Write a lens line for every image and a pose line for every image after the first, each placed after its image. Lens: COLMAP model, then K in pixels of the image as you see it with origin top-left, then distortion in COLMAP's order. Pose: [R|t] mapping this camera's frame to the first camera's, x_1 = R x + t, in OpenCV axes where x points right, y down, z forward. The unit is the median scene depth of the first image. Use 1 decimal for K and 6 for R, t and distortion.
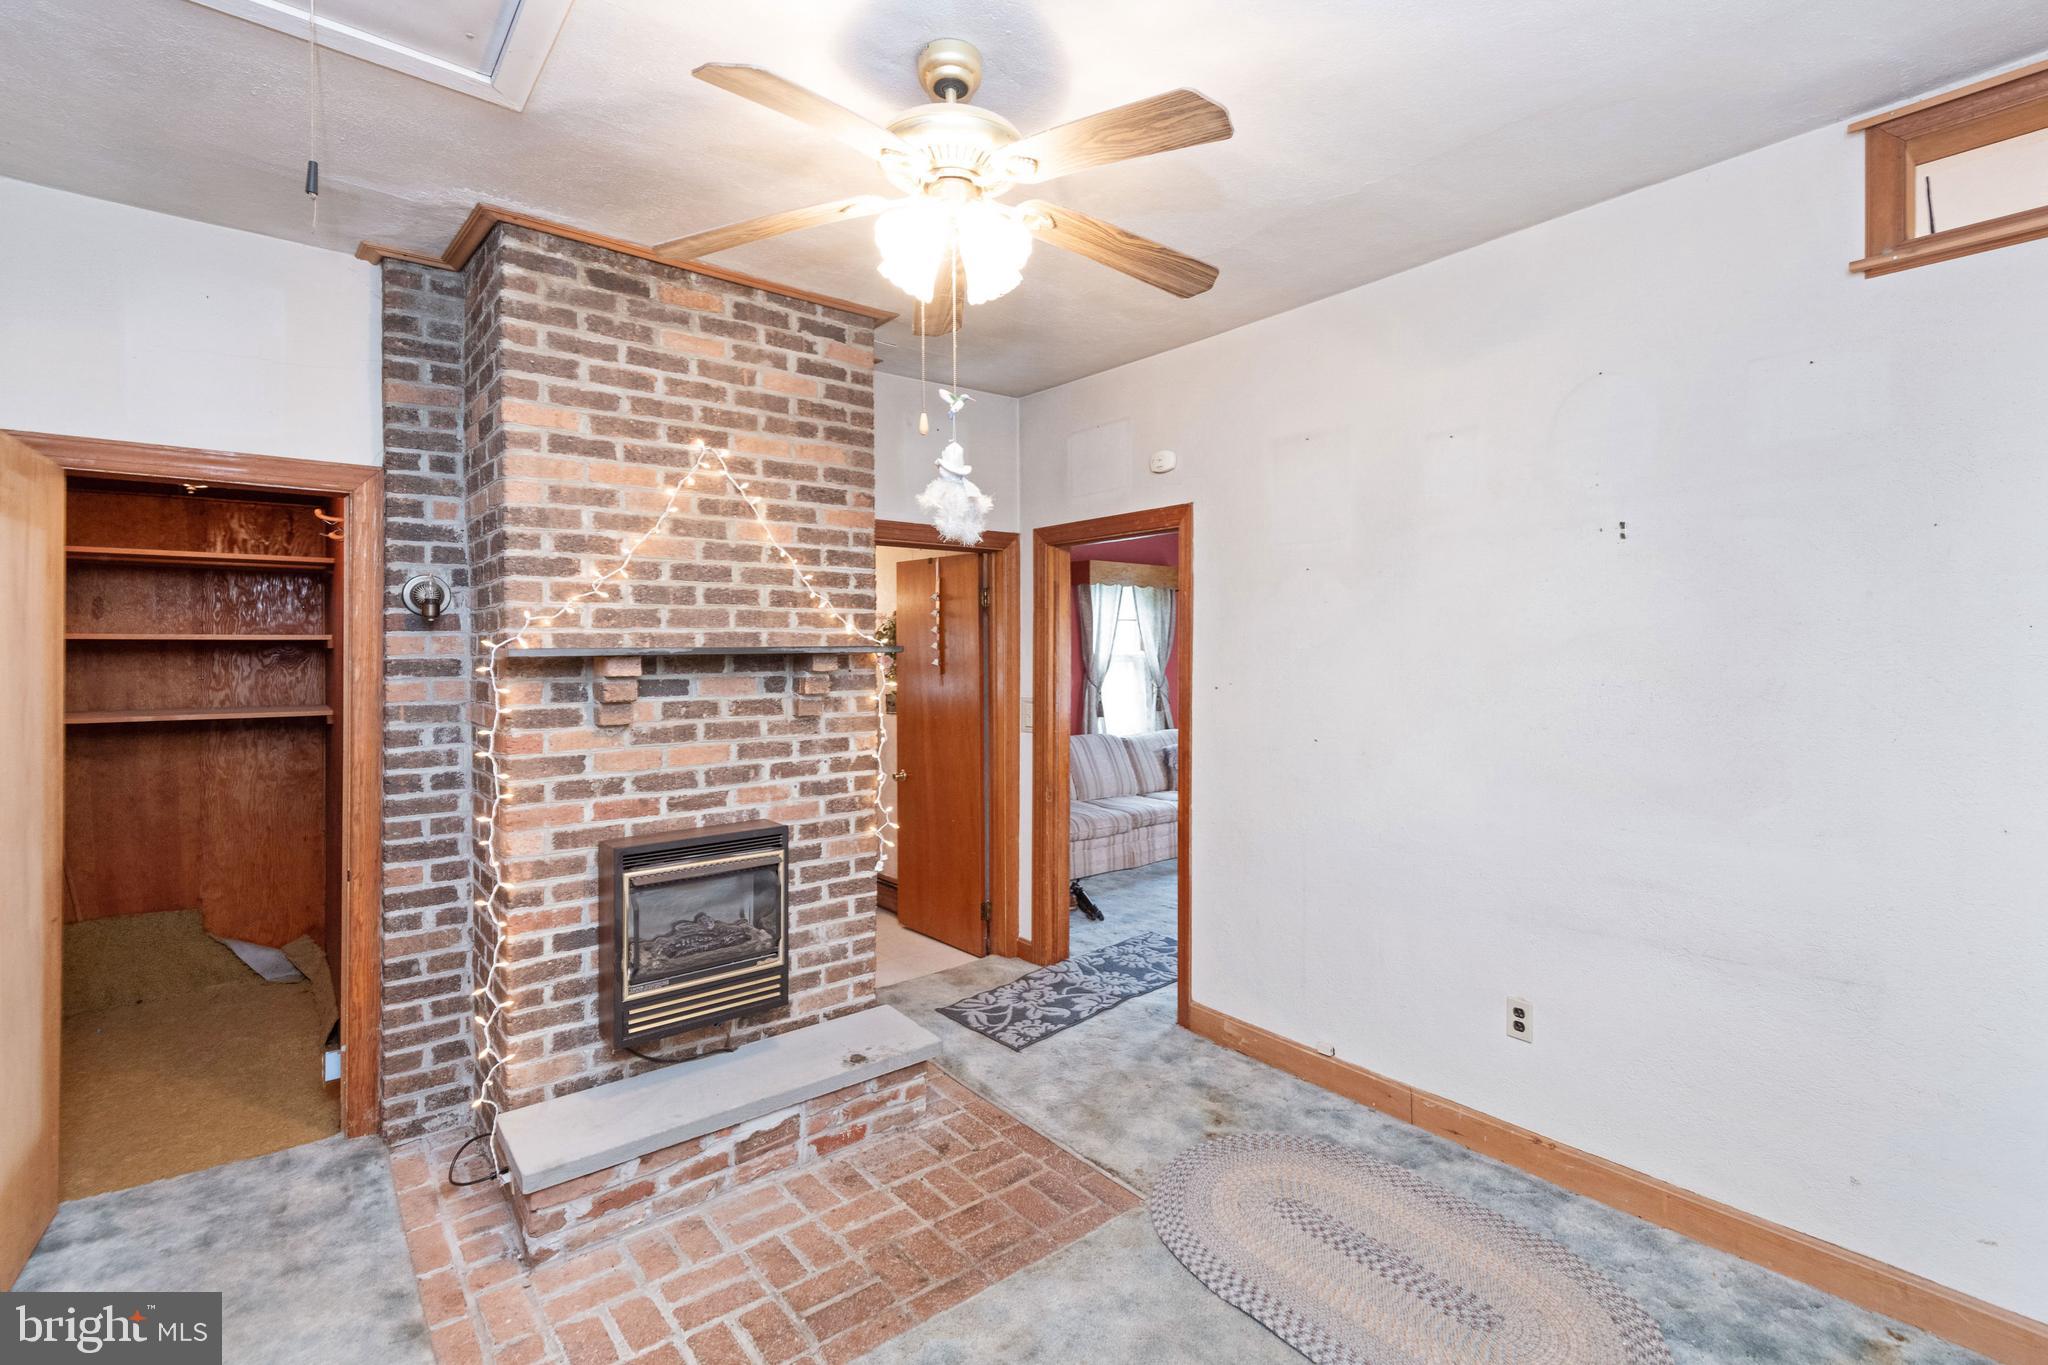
lens RADIAL K [[956.9, 0, 1027.1], [0, 956.9, 667.4], [0, 0, 1]] dist [0.005679, -0.007841]
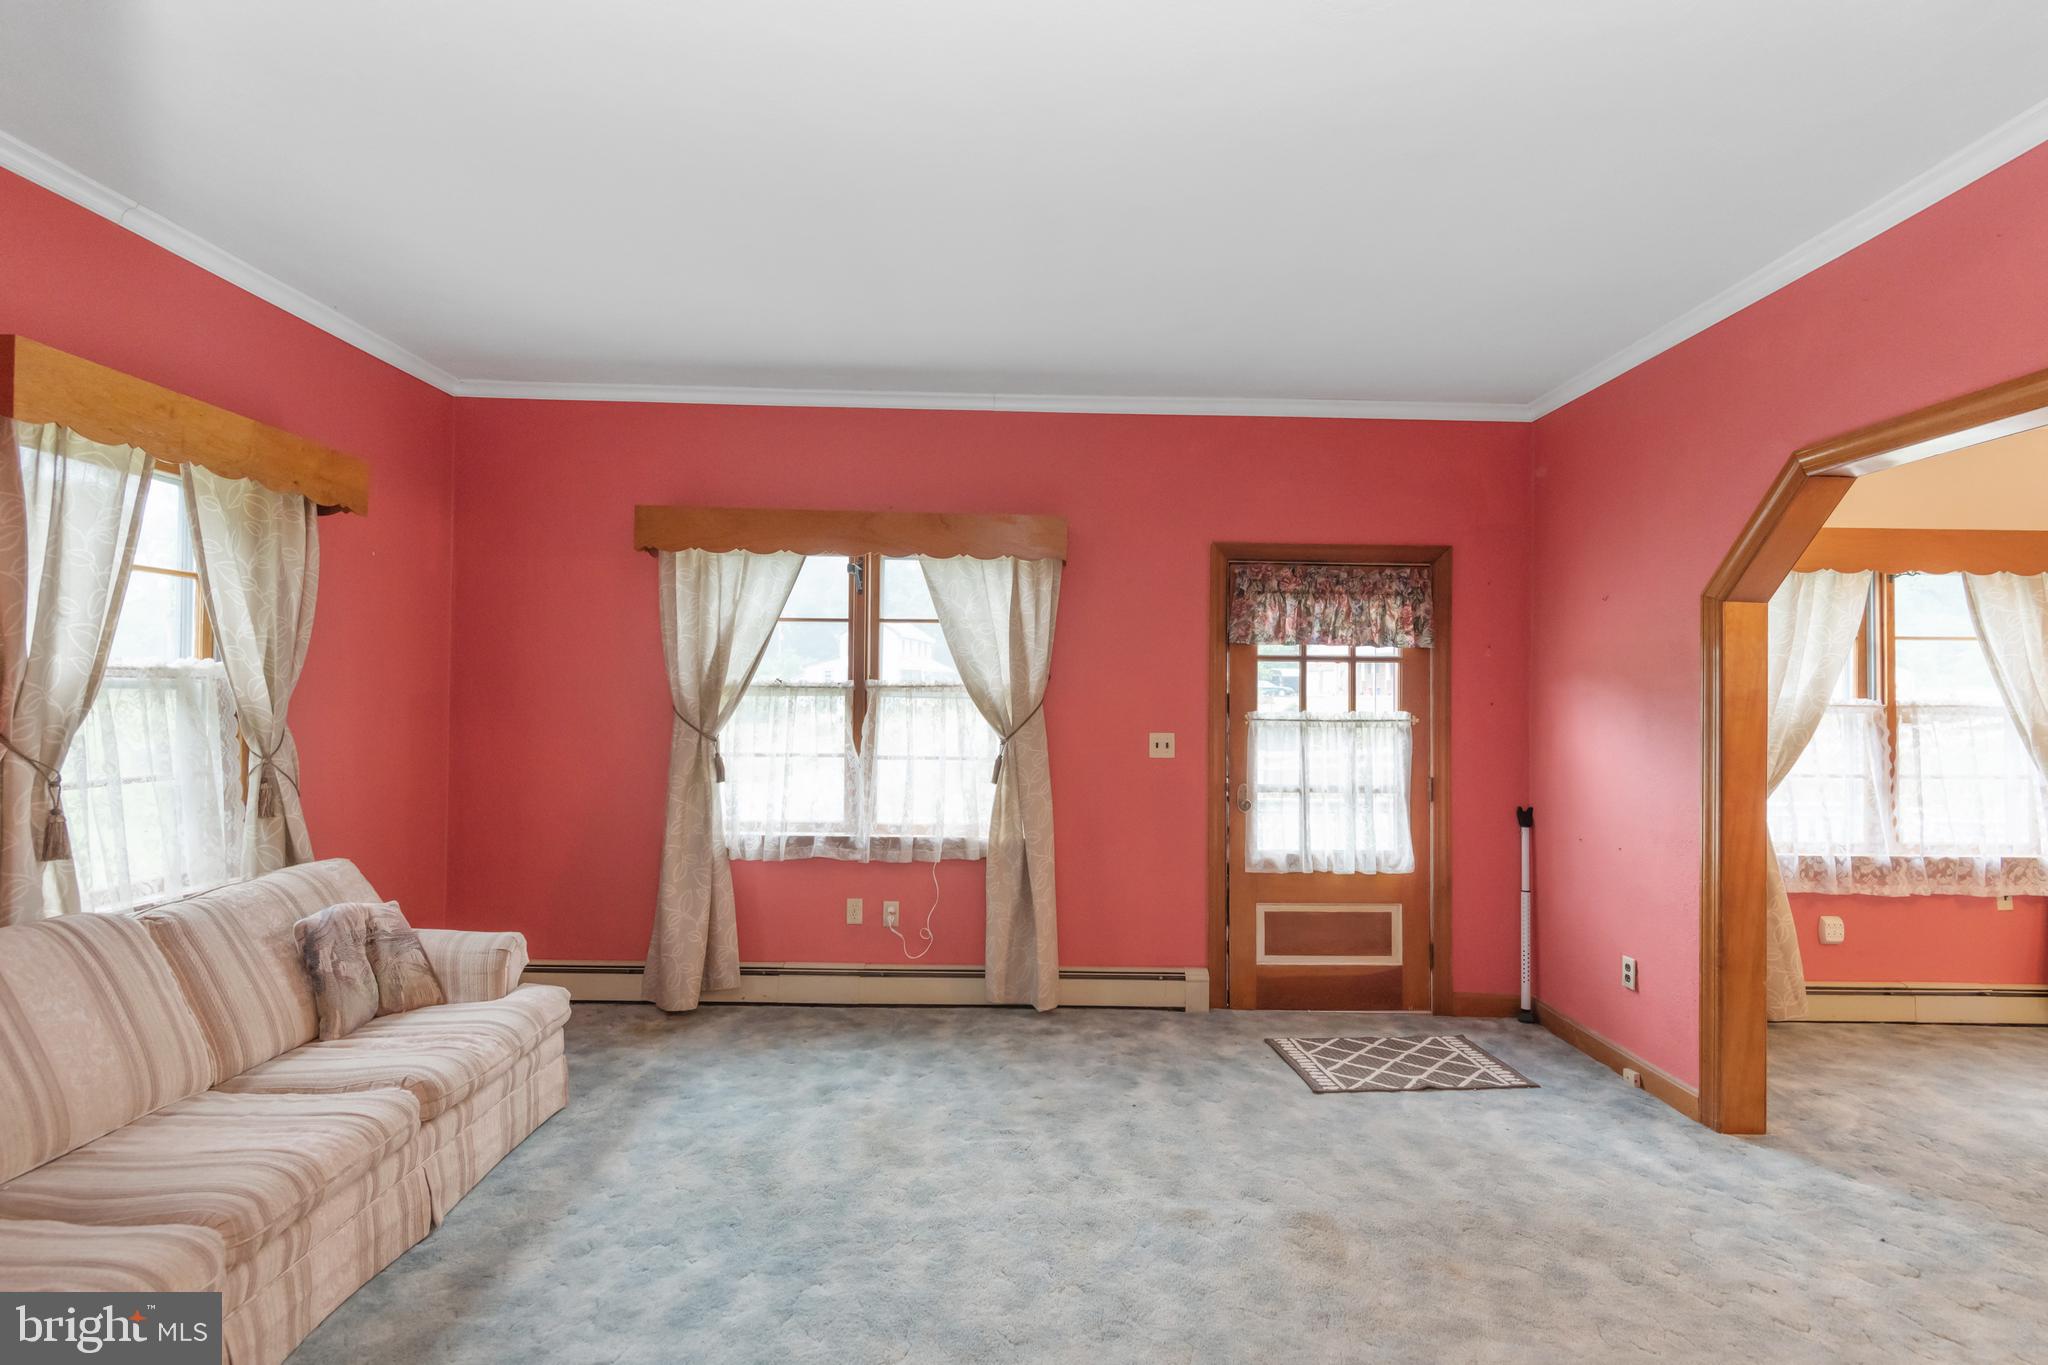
lens RADIAL K [[956.9, 0, 1009.8], [0, 956.9, 676.4], [0, 0, 1]] dist [0.005679, -0.007841]
pose [[0.627839, 0.011151, 0.778263, 0.030019], [0.011389, 0.999659, -0.023511, 0.002890], [-0.778260, 0.023625, 0.627498, 0.569552]]
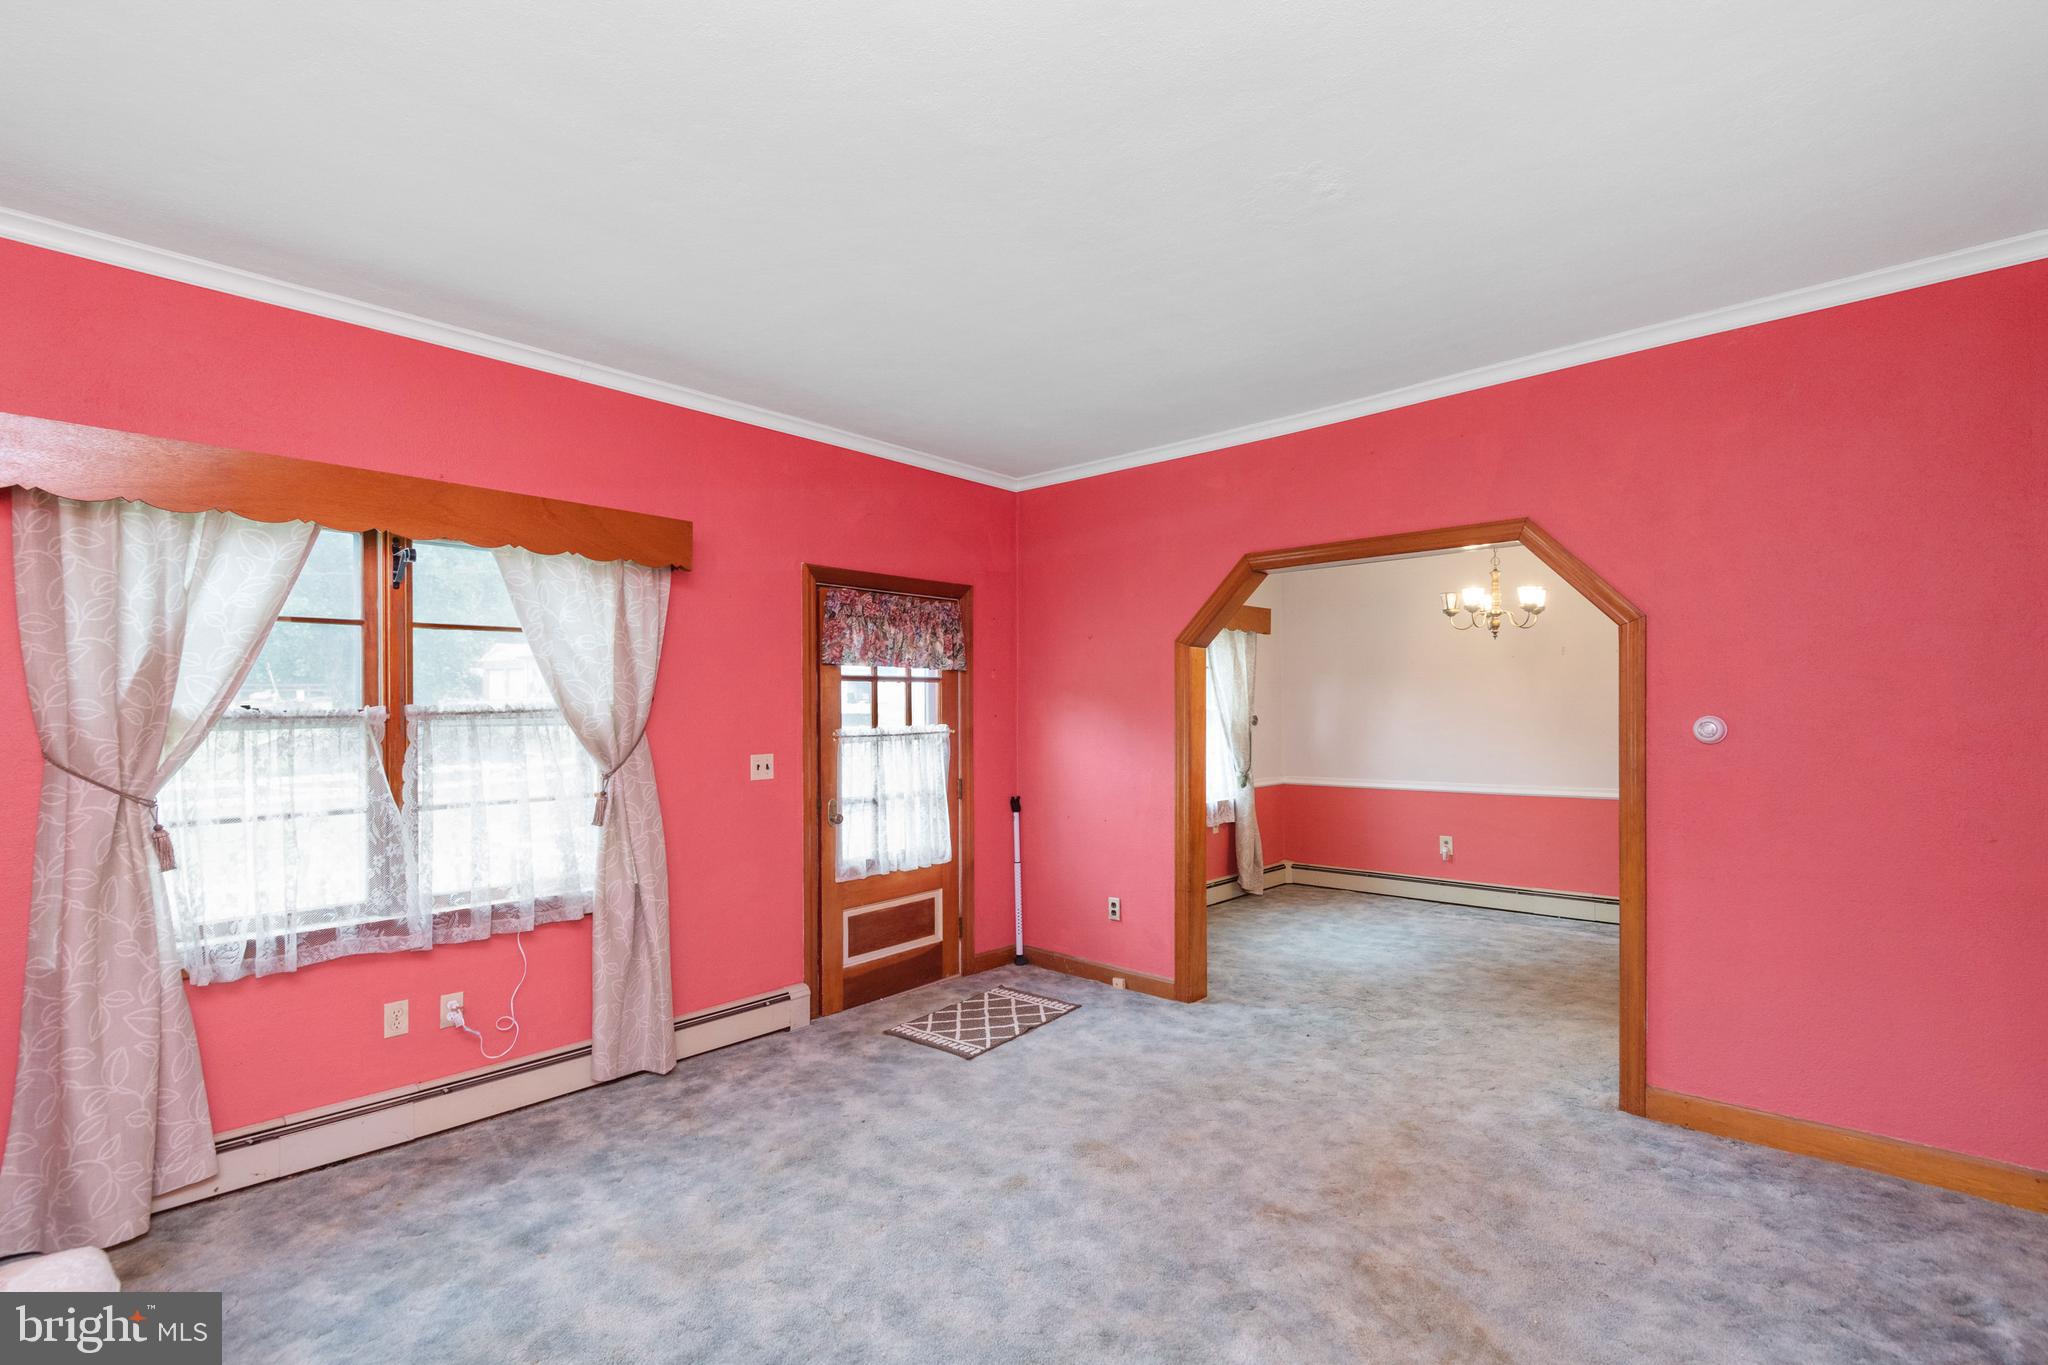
lens RADIAL K [[956.9, 0, 1016.2], [0, 956.9, 695.3], [0, 0, 1]] dist [0.005679, -0.007841]
pose [[-0.154474, -0.005960, 0.987979, -0.045891], [0.022825, 0.999693, 0.009600, -0.012782], [-0.987733, 0.024034, -0.154291, 0.806441]]
